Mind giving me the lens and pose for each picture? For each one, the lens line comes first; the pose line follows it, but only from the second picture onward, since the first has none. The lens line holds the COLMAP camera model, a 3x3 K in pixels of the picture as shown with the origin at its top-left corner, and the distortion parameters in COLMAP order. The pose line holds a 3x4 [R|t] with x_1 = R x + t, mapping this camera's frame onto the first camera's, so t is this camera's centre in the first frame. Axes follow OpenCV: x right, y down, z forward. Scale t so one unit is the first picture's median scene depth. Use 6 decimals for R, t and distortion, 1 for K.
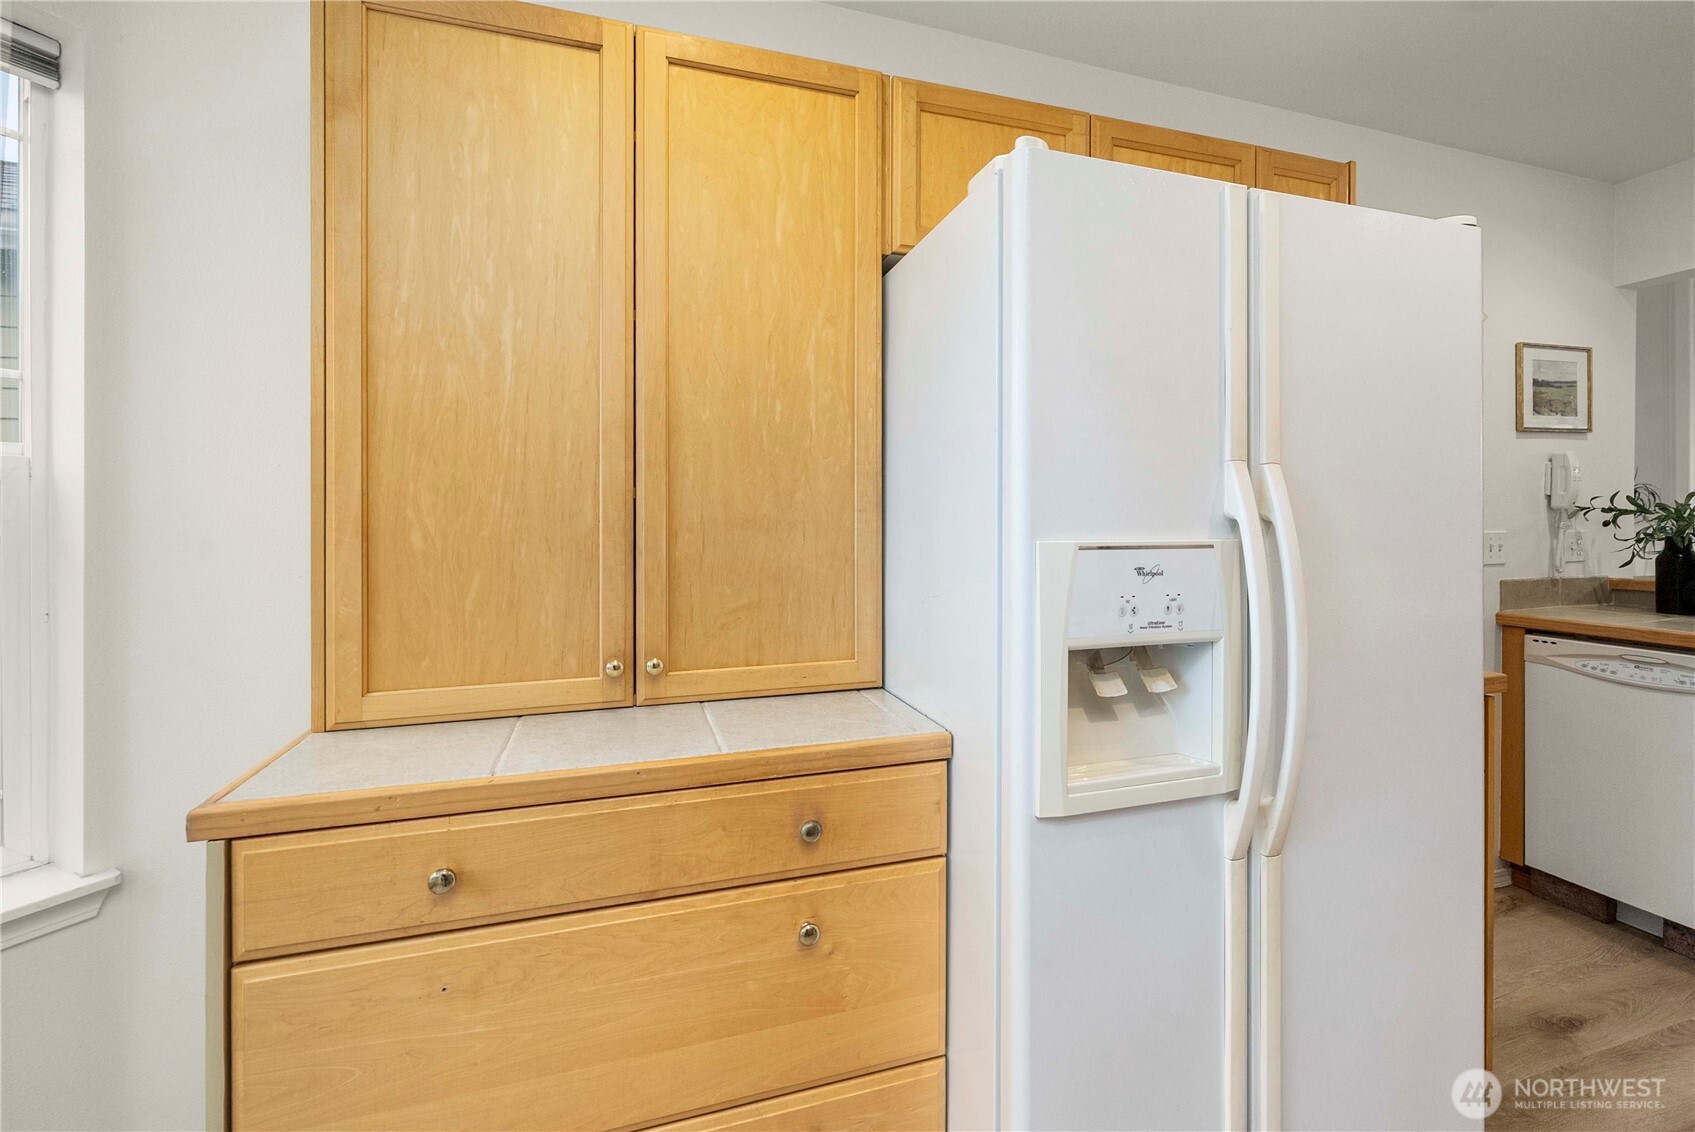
lens RADIAL K [[714.0, 0, 858.2], [0, 714.0, 522.8], [0, 0, 1]] dist [-0.001580, -0.000331]
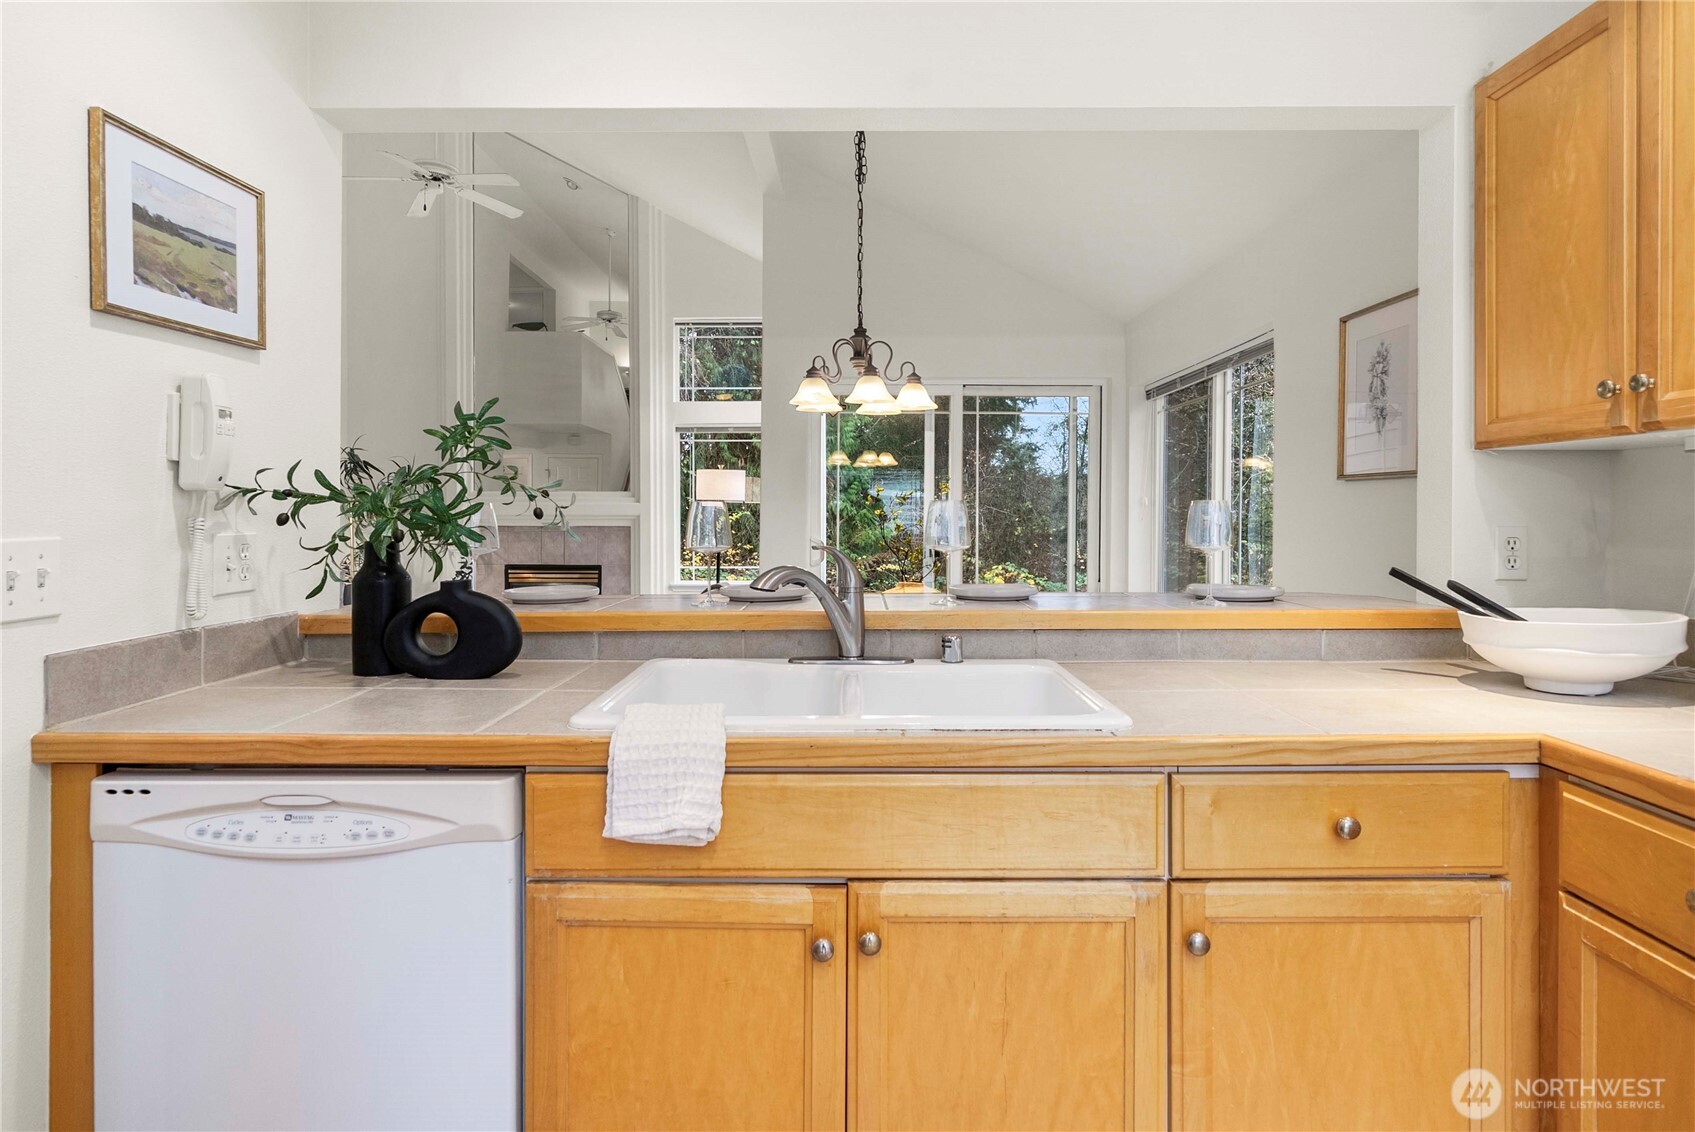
lens RADIAL K [[879.3, 0, 853.4], [0, 879.3, 517.3], [0, 0, 1]] dist [0.000973, 0.000539]
pose [[0.298125, 0.000372, 0.954527, 0.962875], [0.002276, 0.999997, -0.001101, 0.001916], [-0.954524, 0.002501, 0.298123, 0.689886]]
